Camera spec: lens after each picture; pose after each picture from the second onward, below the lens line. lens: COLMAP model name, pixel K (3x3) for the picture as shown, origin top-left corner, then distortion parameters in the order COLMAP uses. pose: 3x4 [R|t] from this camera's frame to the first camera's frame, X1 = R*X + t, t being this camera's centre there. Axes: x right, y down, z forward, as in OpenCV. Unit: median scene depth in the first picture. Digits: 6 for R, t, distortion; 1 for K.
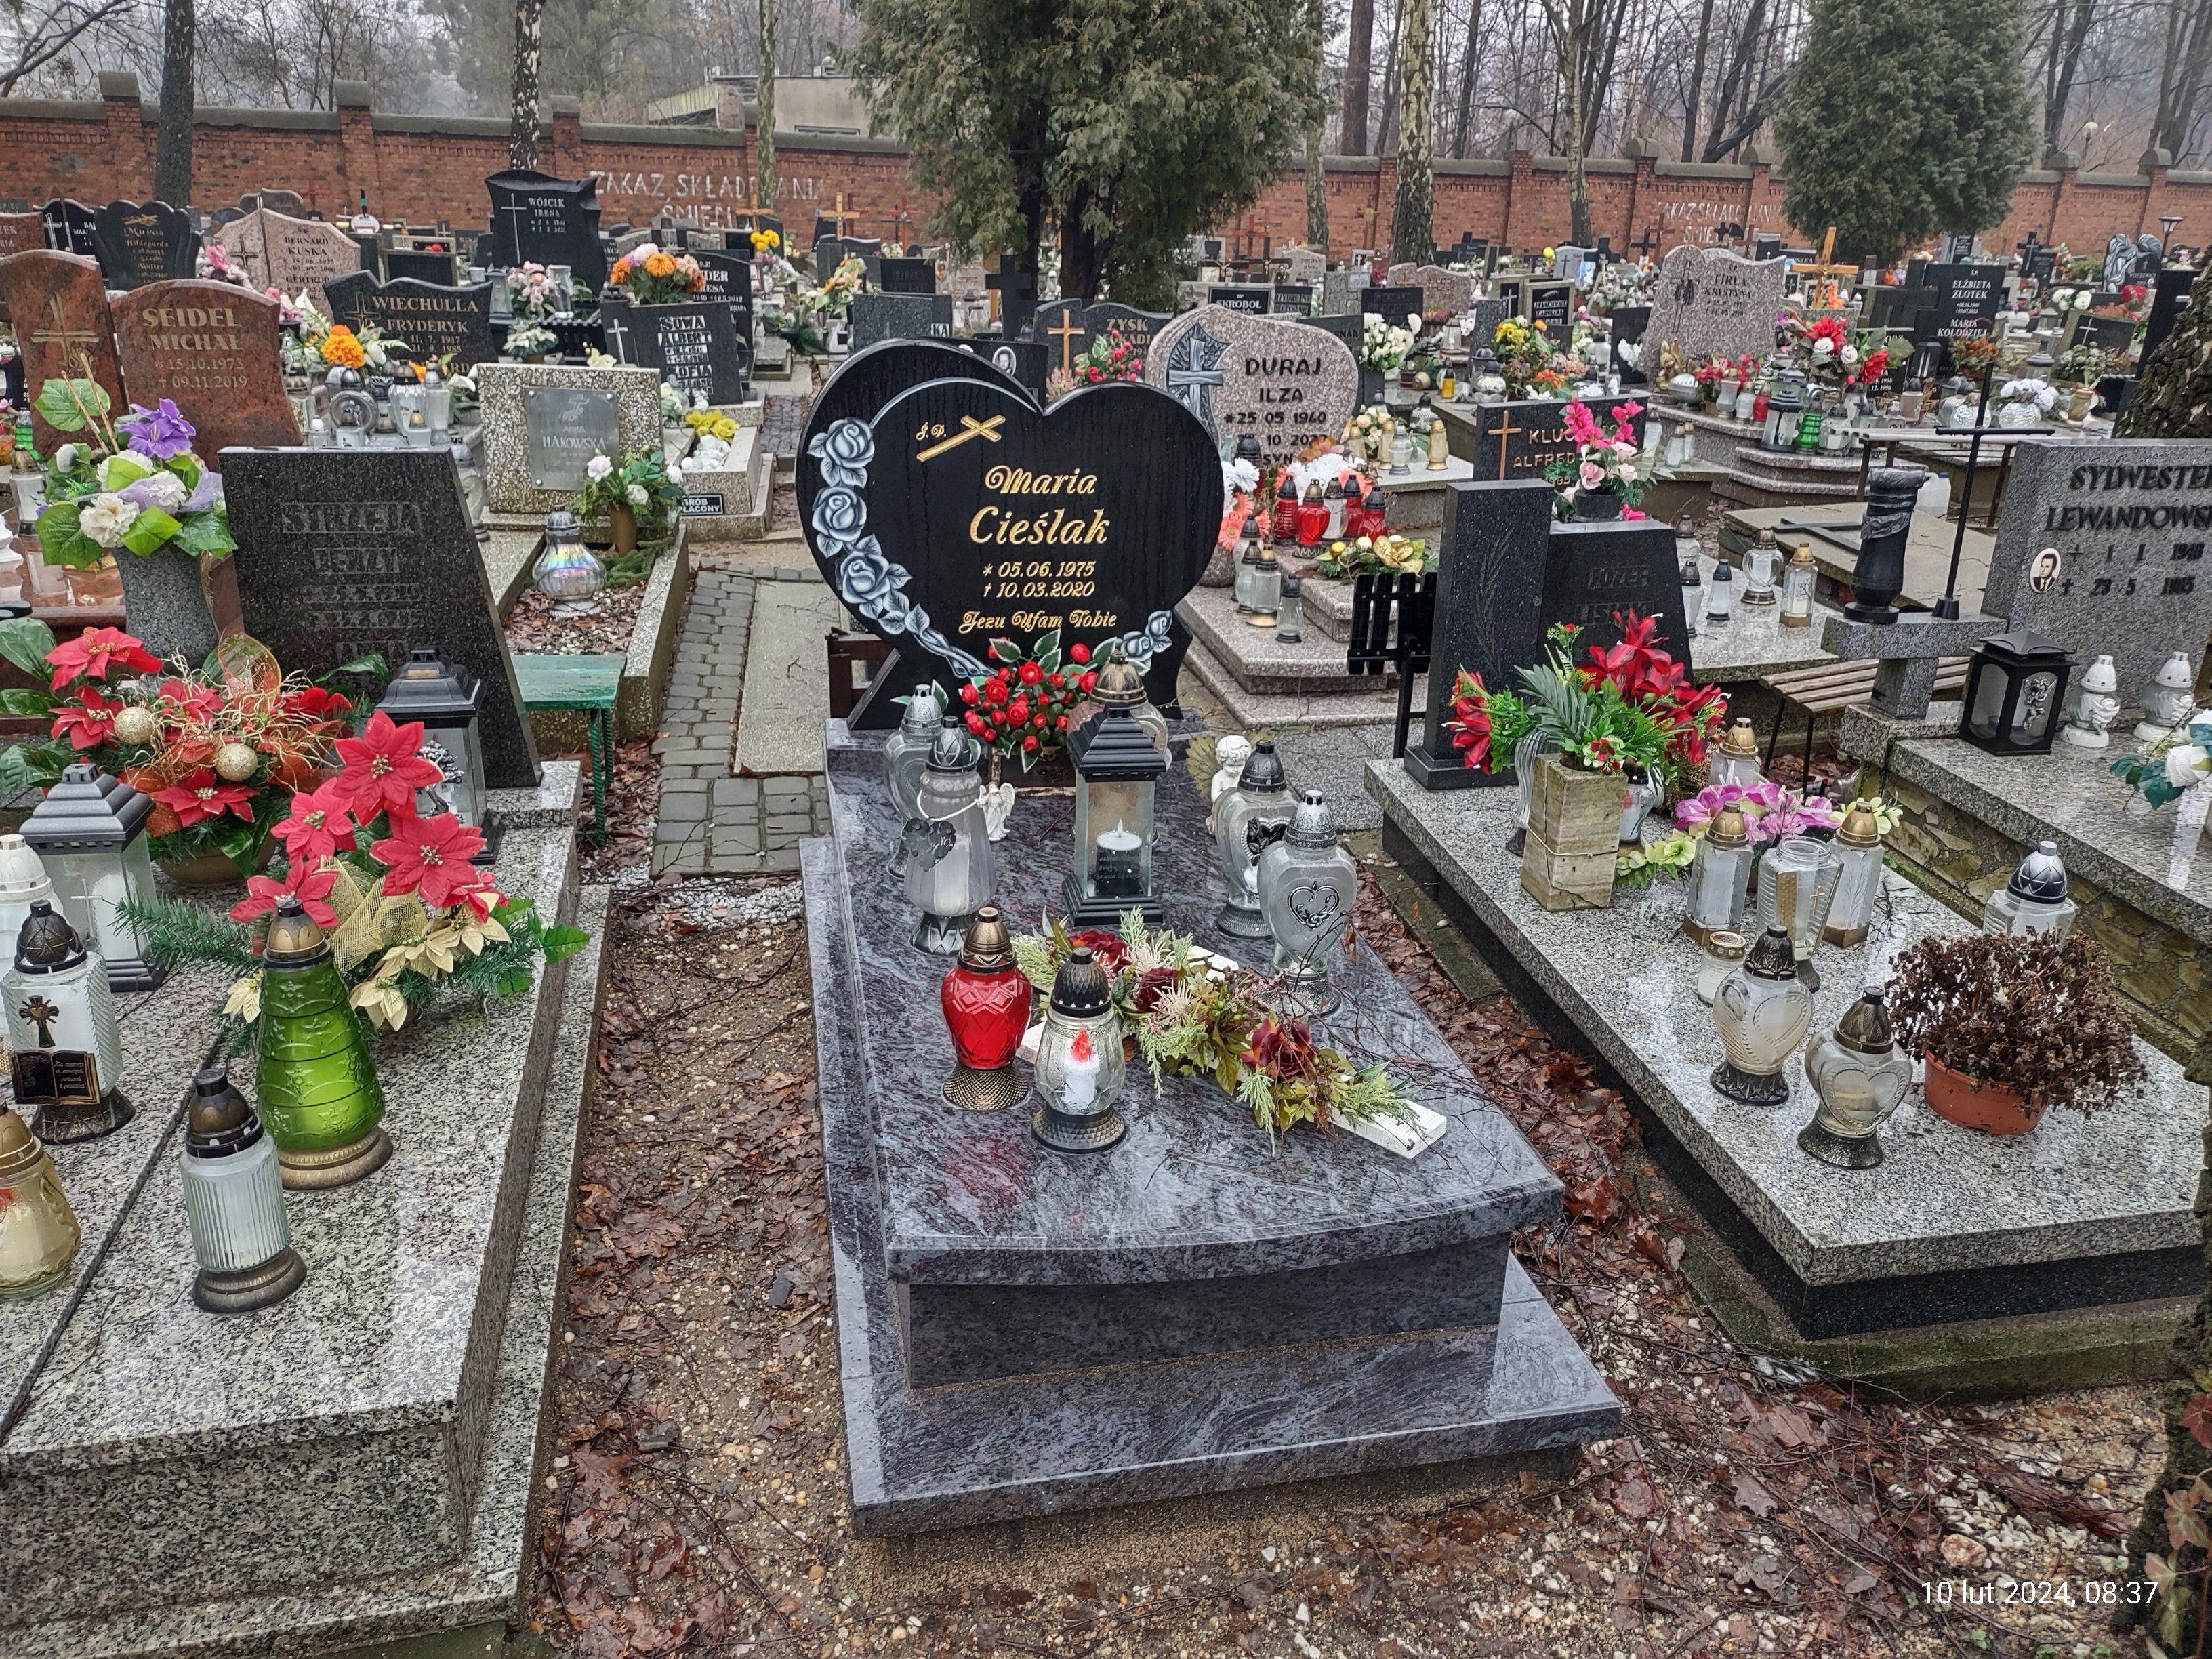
lens RADIAL K [[1719.1, 0, 1113.3], [0, 1719.1, 874.6], [0, 0, 1]] dist [0.106218, -0.142355]
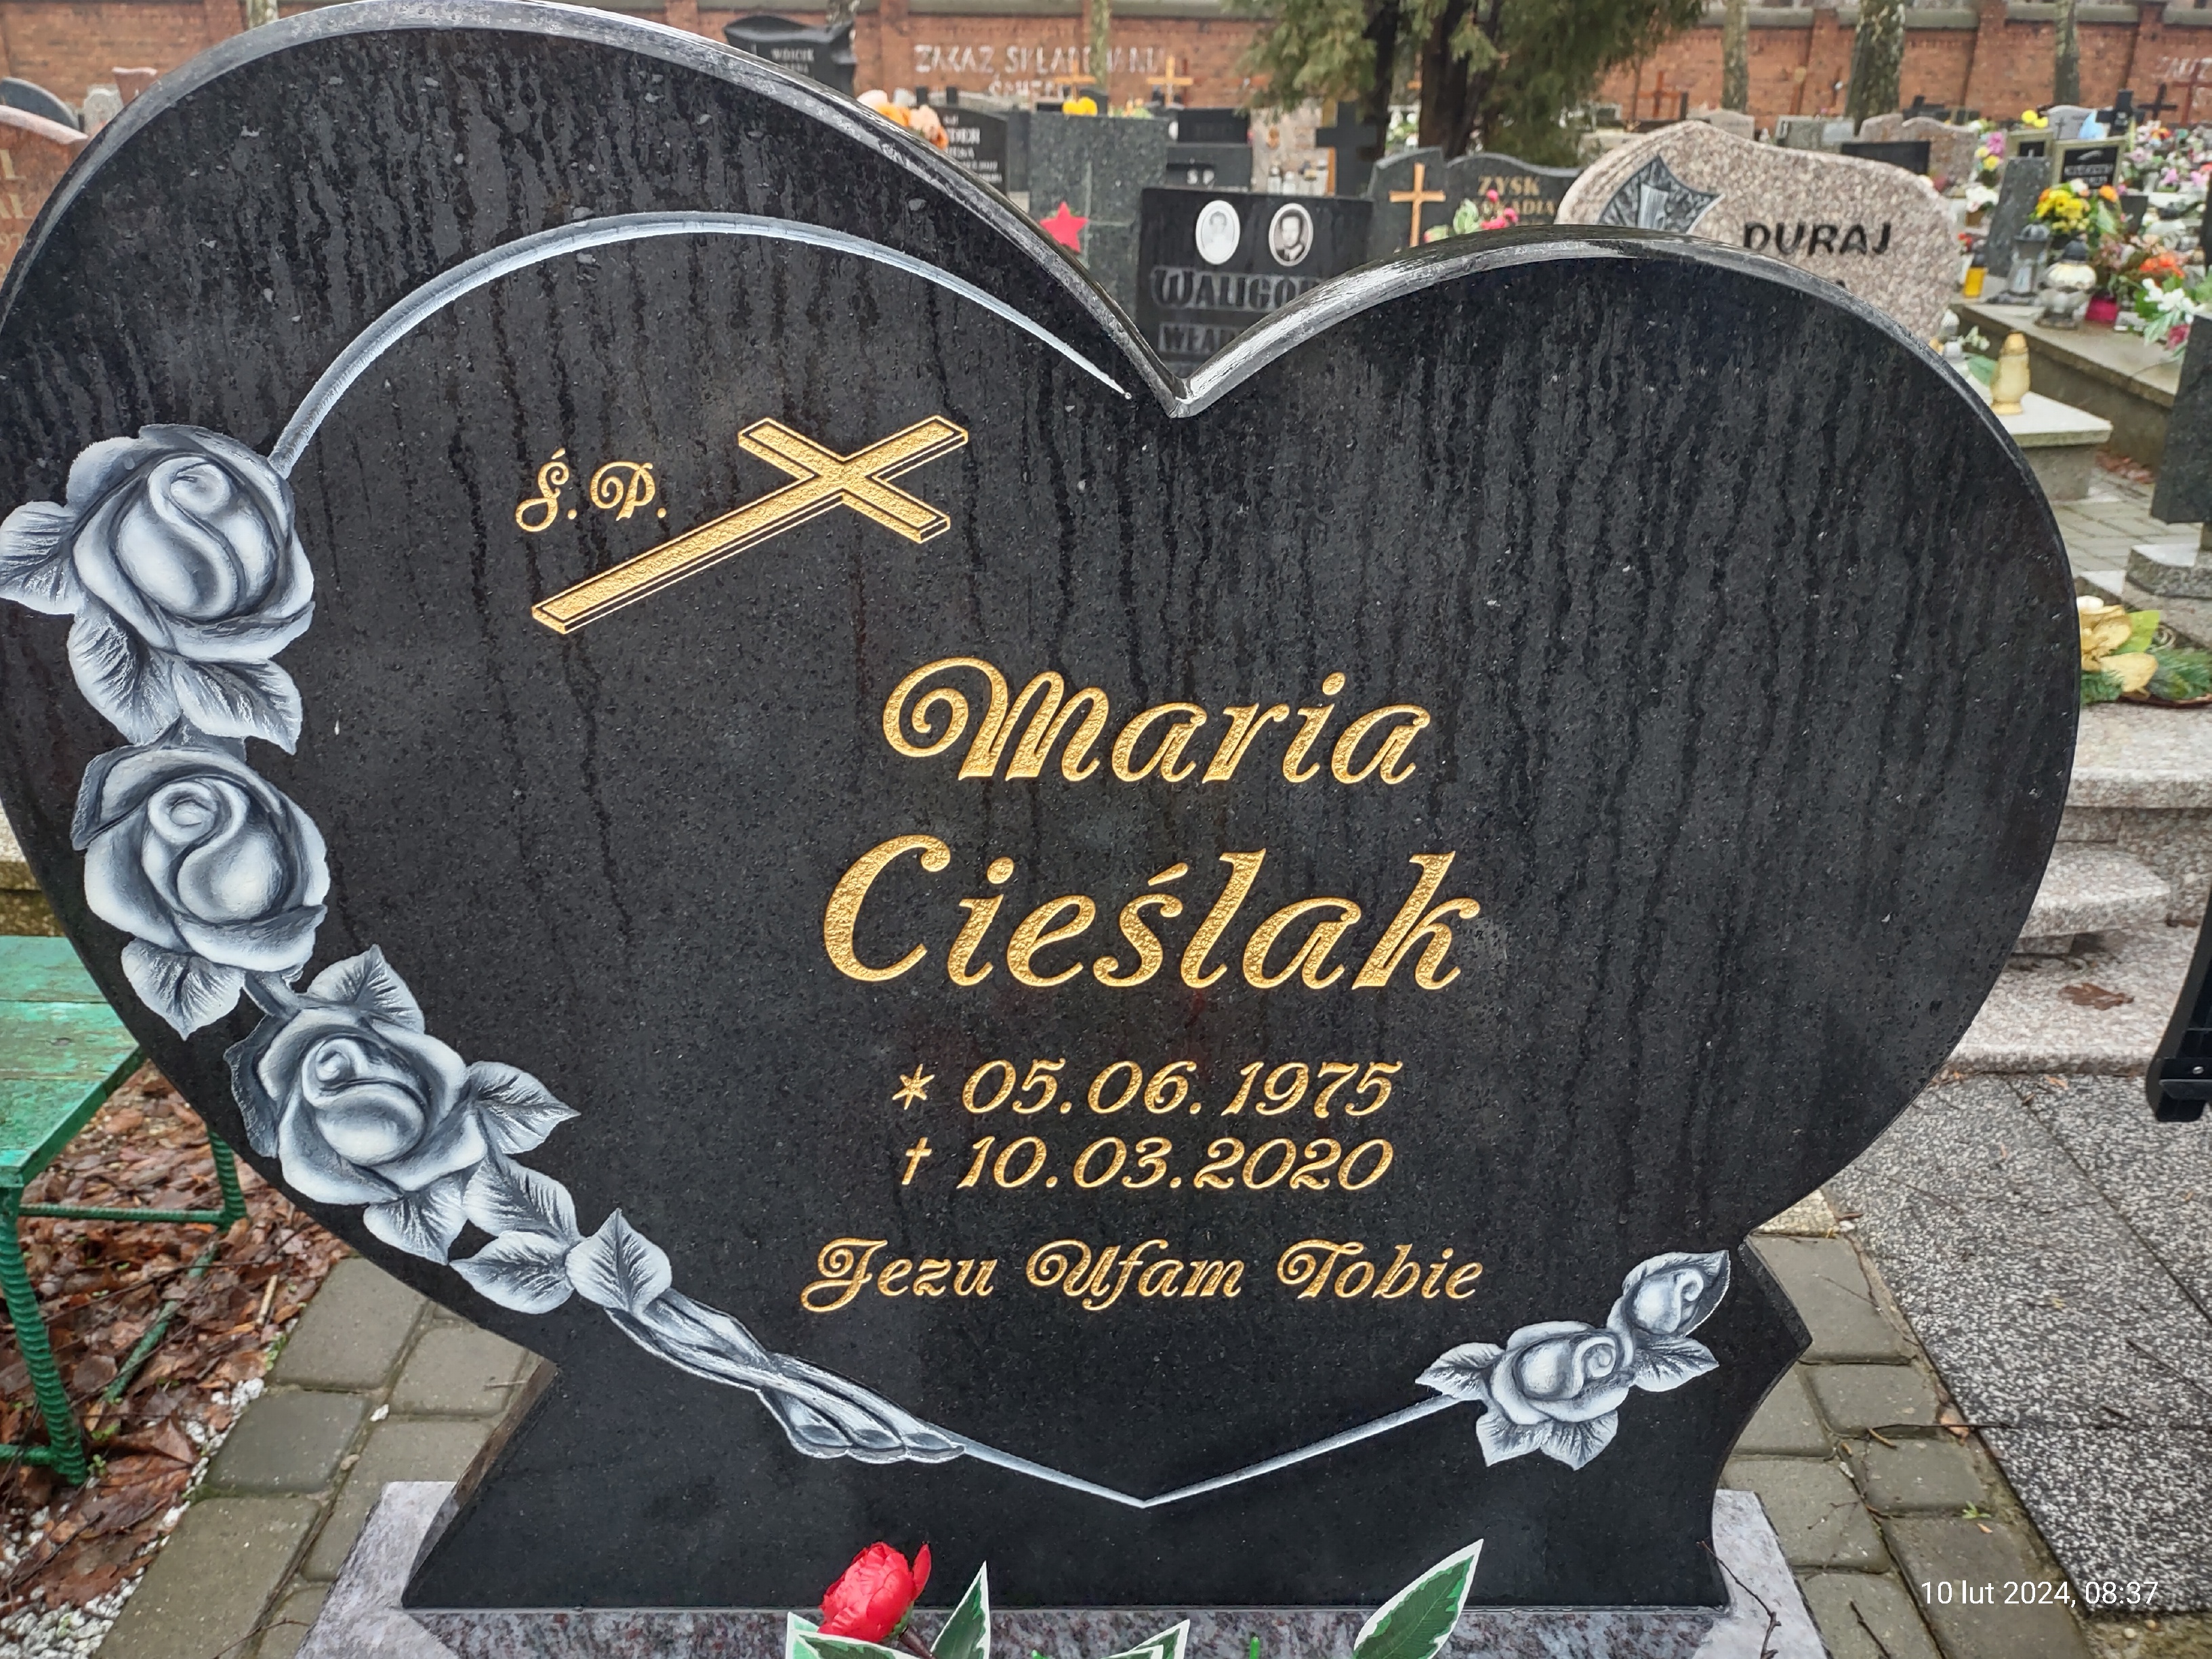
lens RADIAL K [[1667.0, 0, 1130.4], [0, 1667.0, 843.4], [0, 0, 1]] dist [0.044983, -0.069301]
pose [[0.981636, 0.062022, -0.180401, -0.007771], [-0.052926, 0.997093, 0.054811, -0.221375], [0.183276, -0.044257, 0.982065, 0.792223]]
